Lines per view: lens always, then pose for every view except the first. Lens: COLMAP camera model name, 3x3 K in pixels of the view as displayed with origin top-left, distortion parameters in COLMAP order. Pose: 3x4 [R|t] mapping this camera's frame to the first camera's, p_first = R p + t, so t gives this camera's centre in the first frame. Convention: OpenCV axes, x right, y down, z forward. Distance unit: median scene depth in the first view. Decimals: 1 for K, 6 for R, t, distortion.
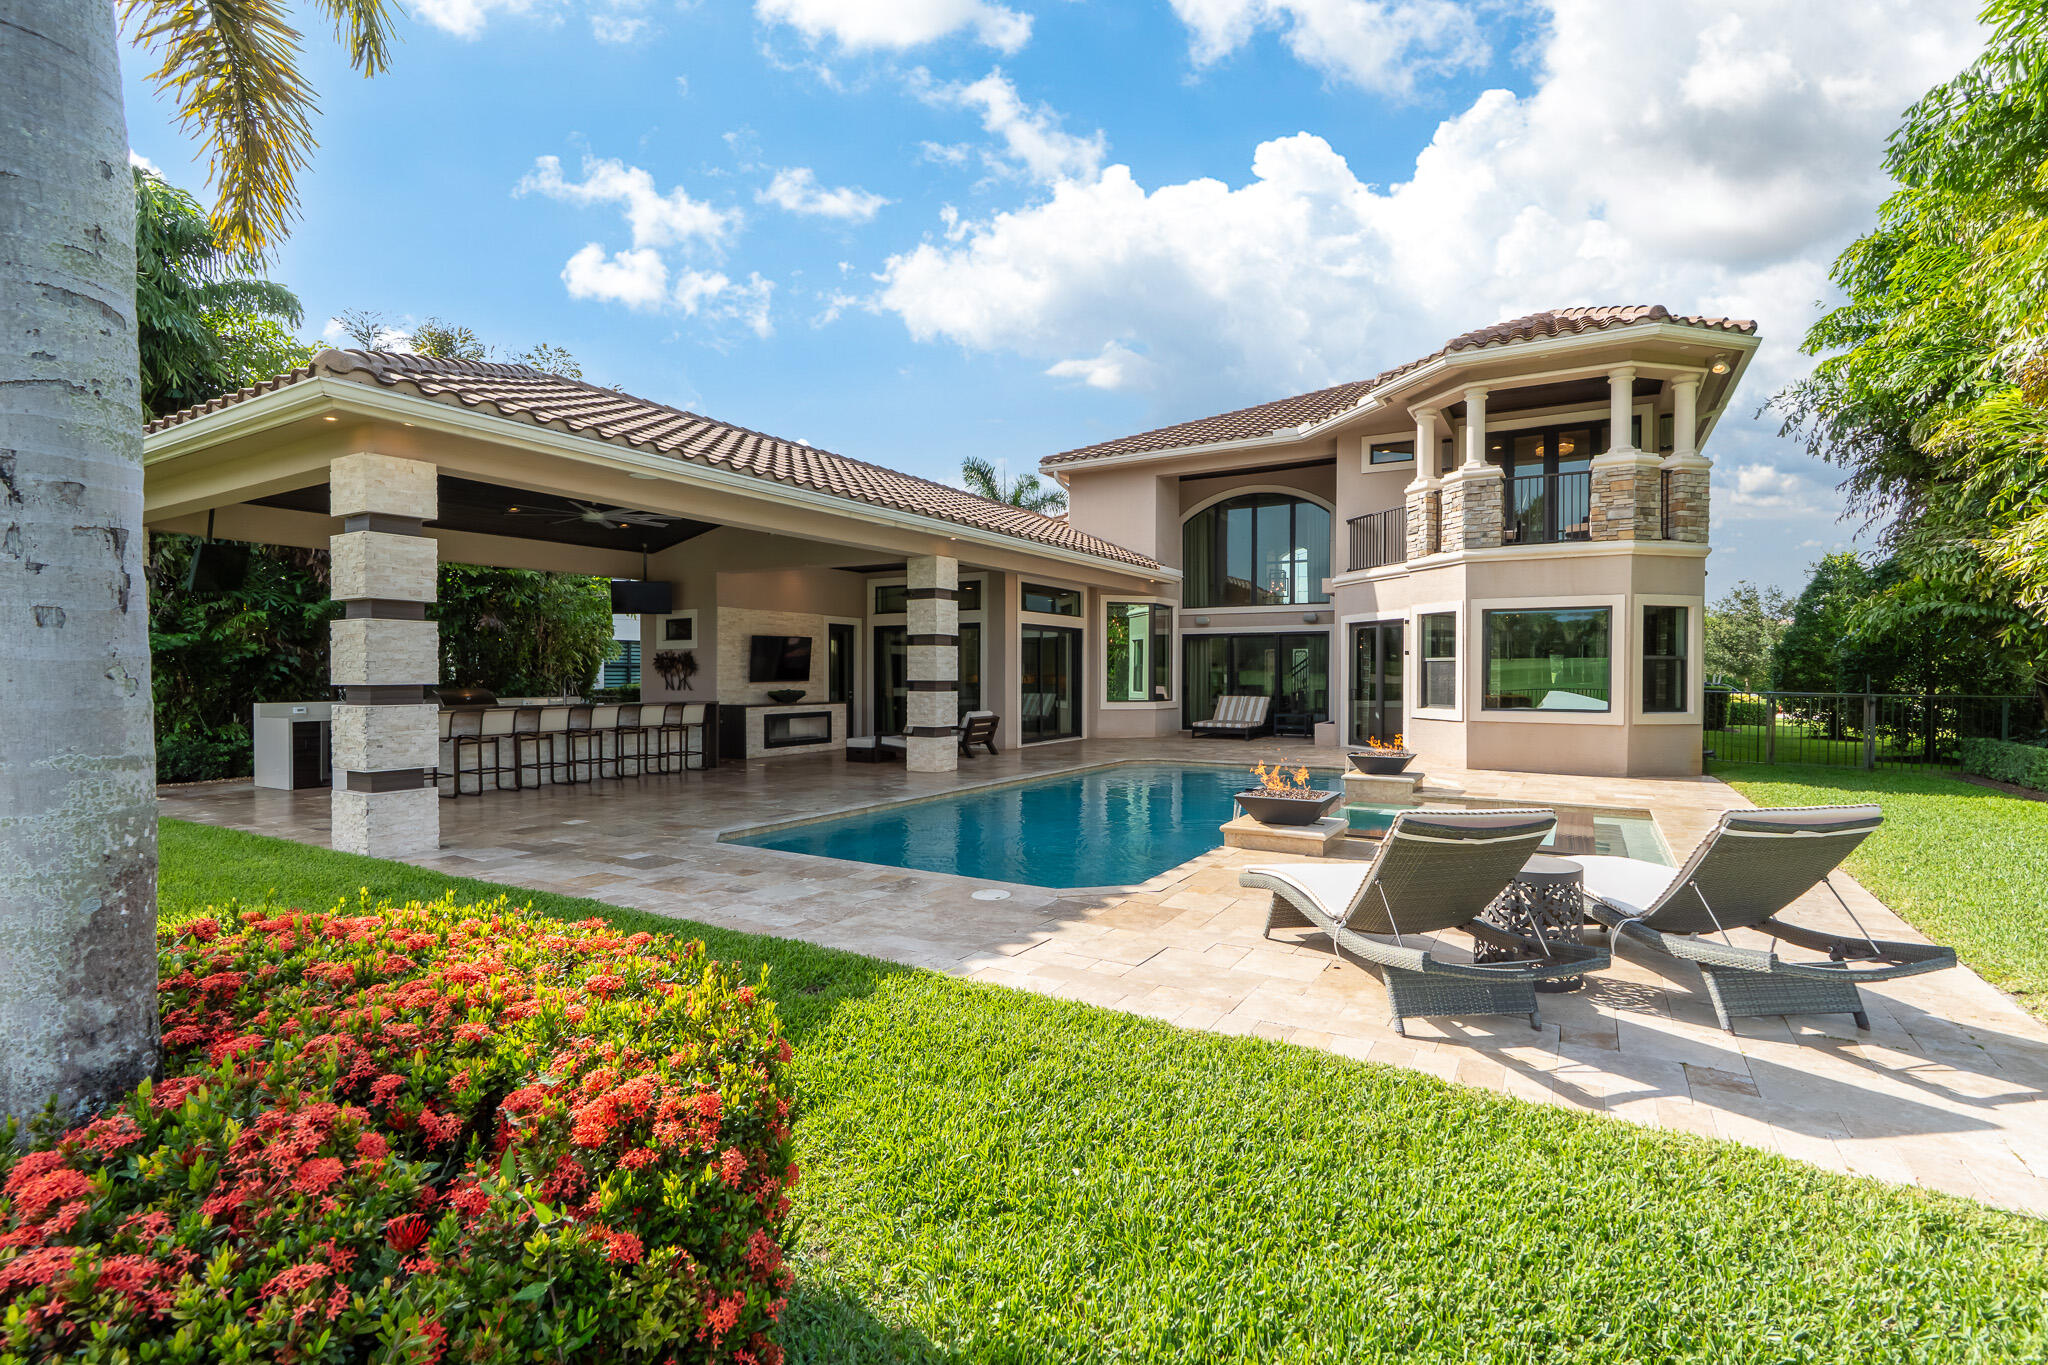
lens RADIAL K [[924.2, 0, 1021.1], [0, 924.2, 678.5], [0, 0, 1]] dist [-0.004017, 0.000318]
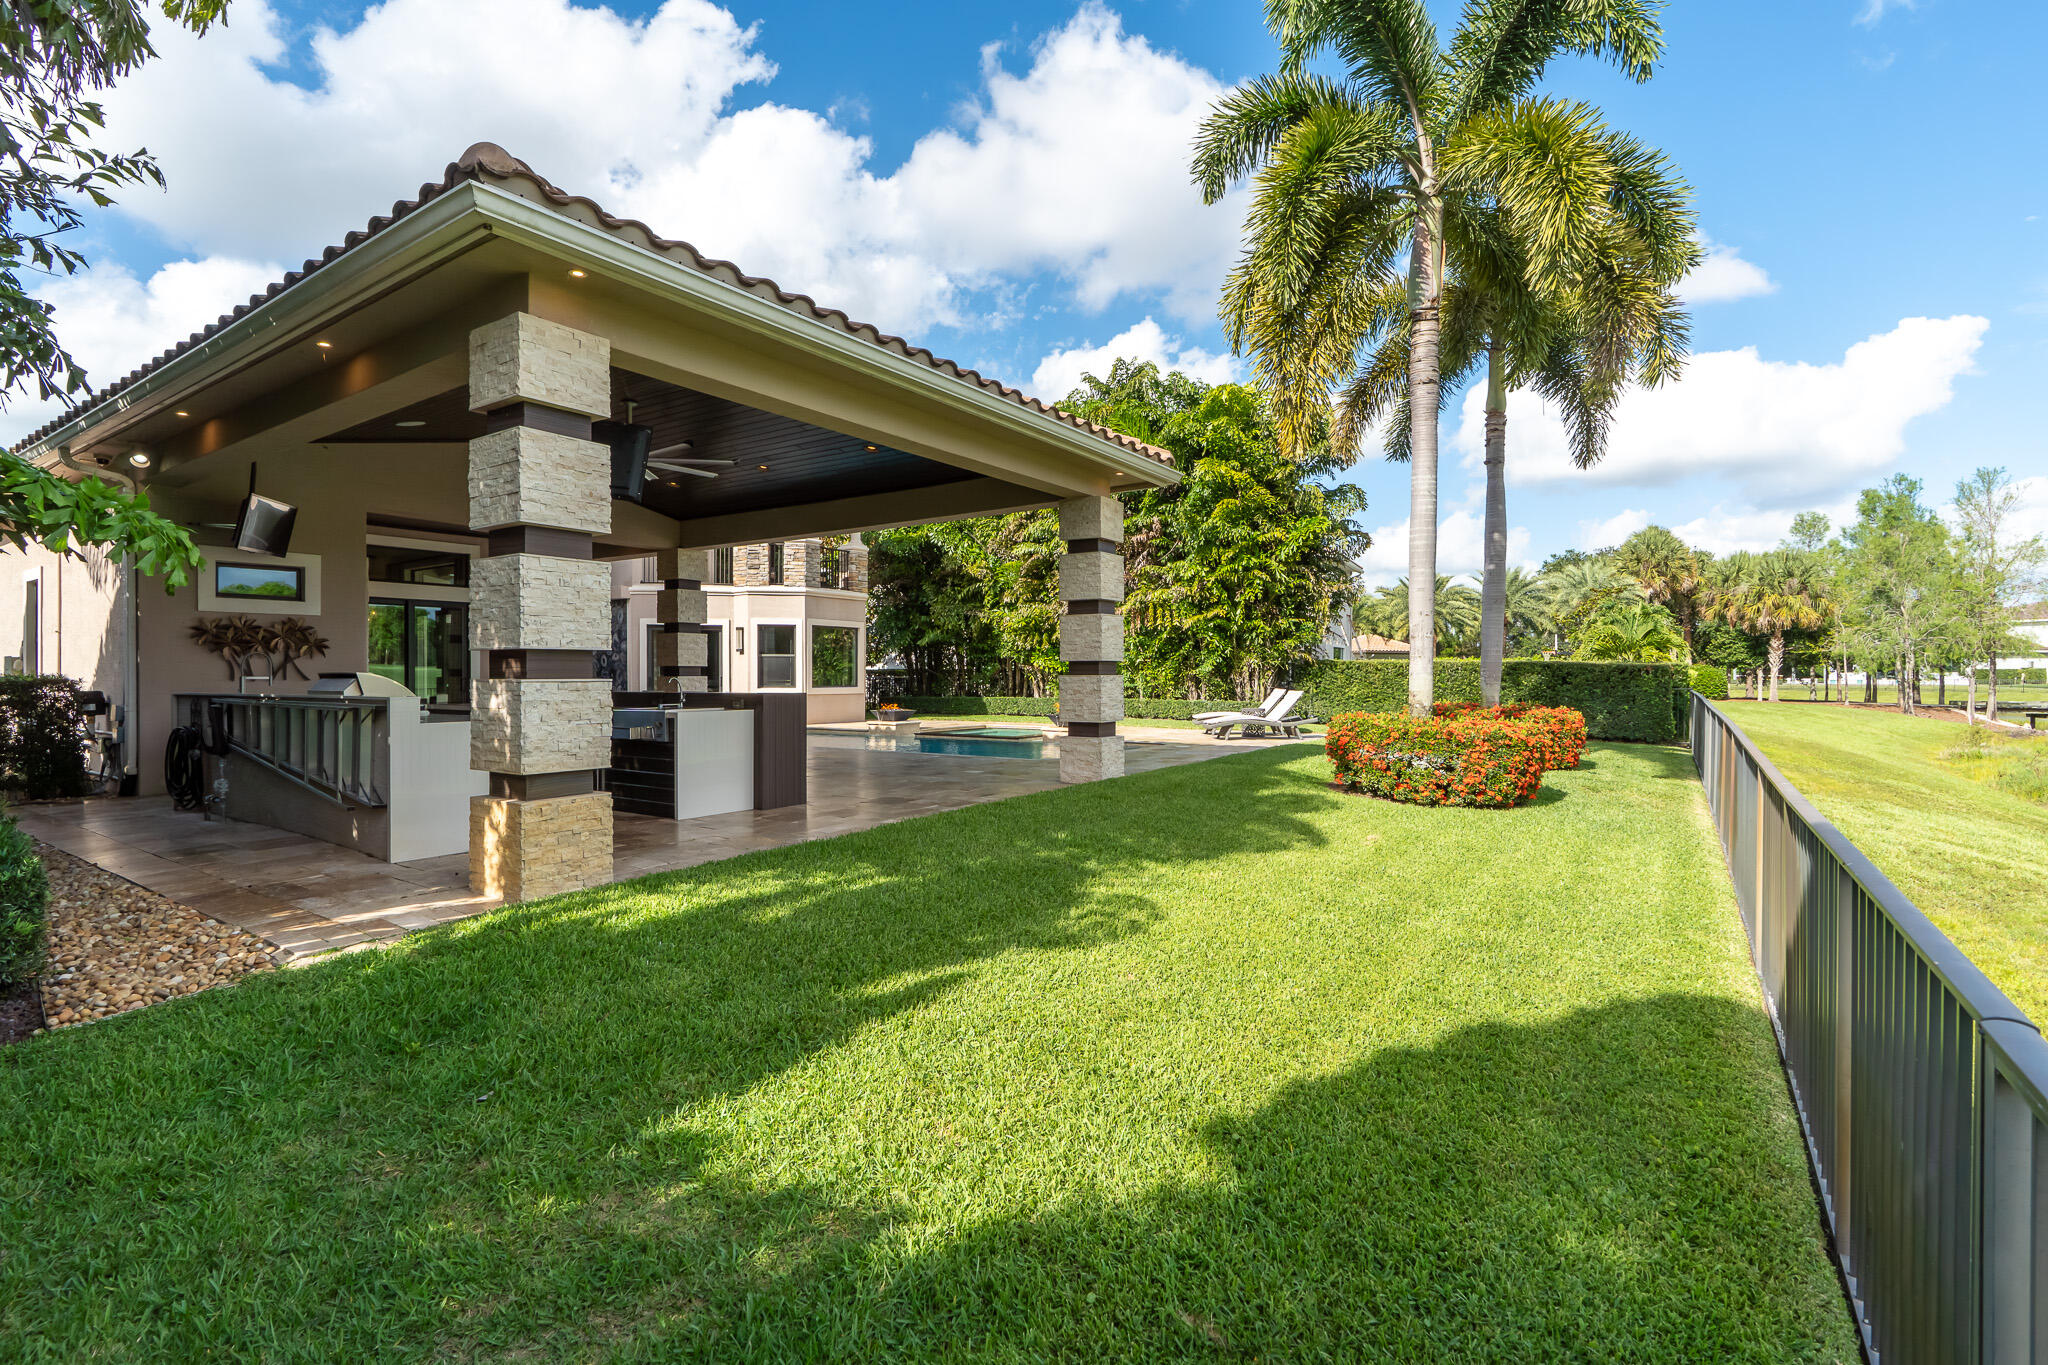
lens RADIAL K [[924.2, 0, 1021.1], [0, 924.2, 678.5], [0, 0, 1]] dist [-0.004017, 0.000318]
pose [[0.047654, -0.003985, 0.998856, -1.082312], [0.009220, 0.999951, 0.003550, 0.014800], [-0.998821, 0.009040, 0.047688, 0.560469]]
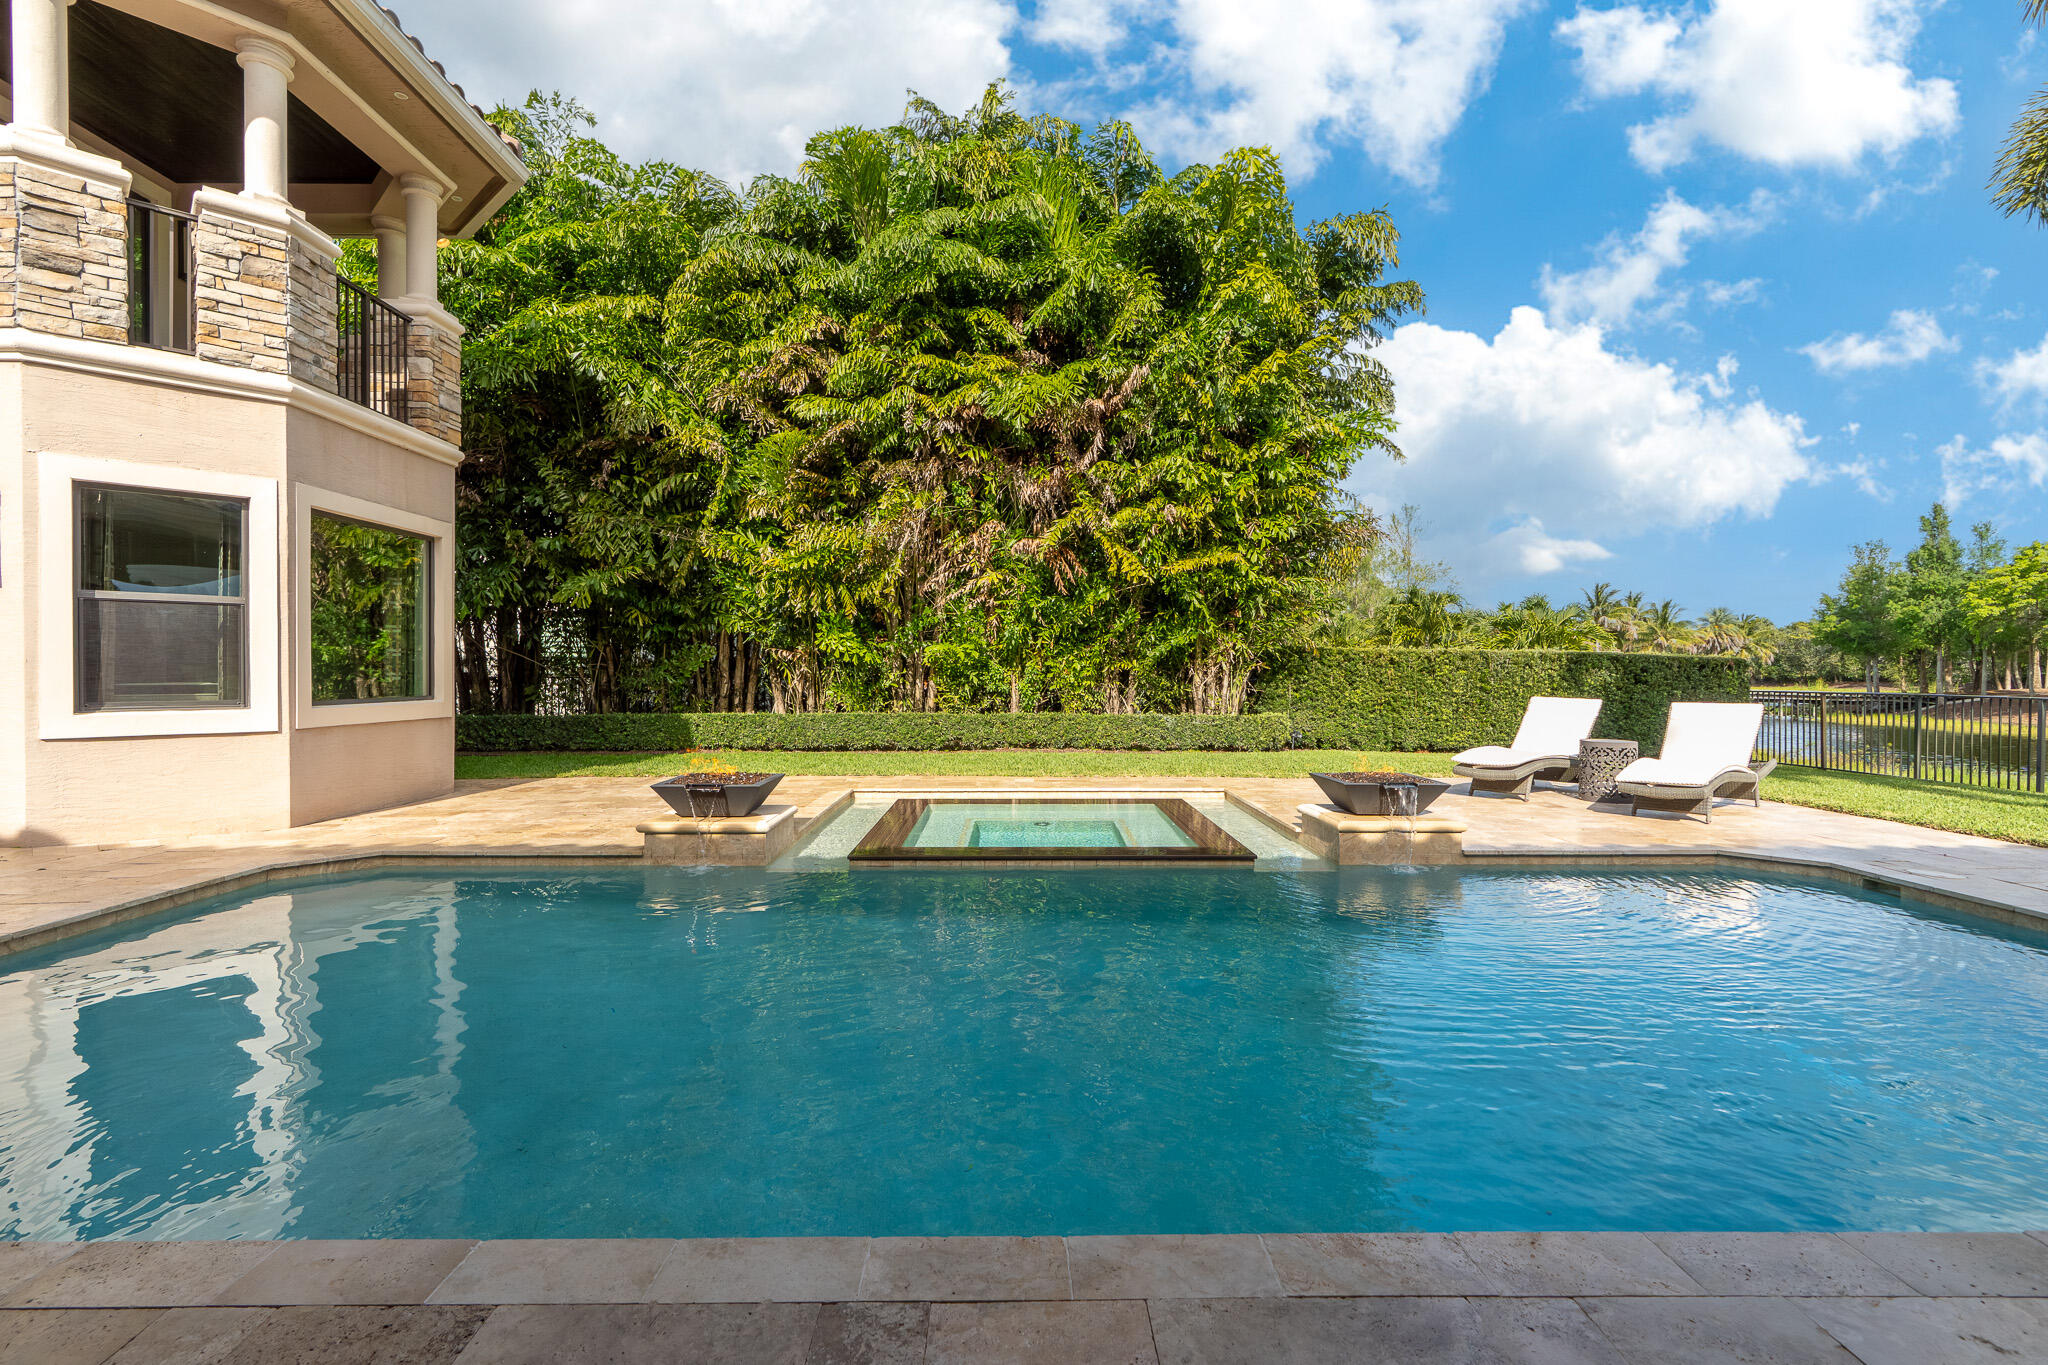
lens RADIAL K [[924.2, 0, 1021.1], [0, 924.2, 678.5], [0, 0, 1]] dist [-0.004017, 0.000318]
pose [[-0.538764, -0.006382, 0.842432, -0.134176], [0.005630, 0.999922, 0.011176, 0.015140], [-0.842438, 0.010765, -0.538686, 0.941015]]
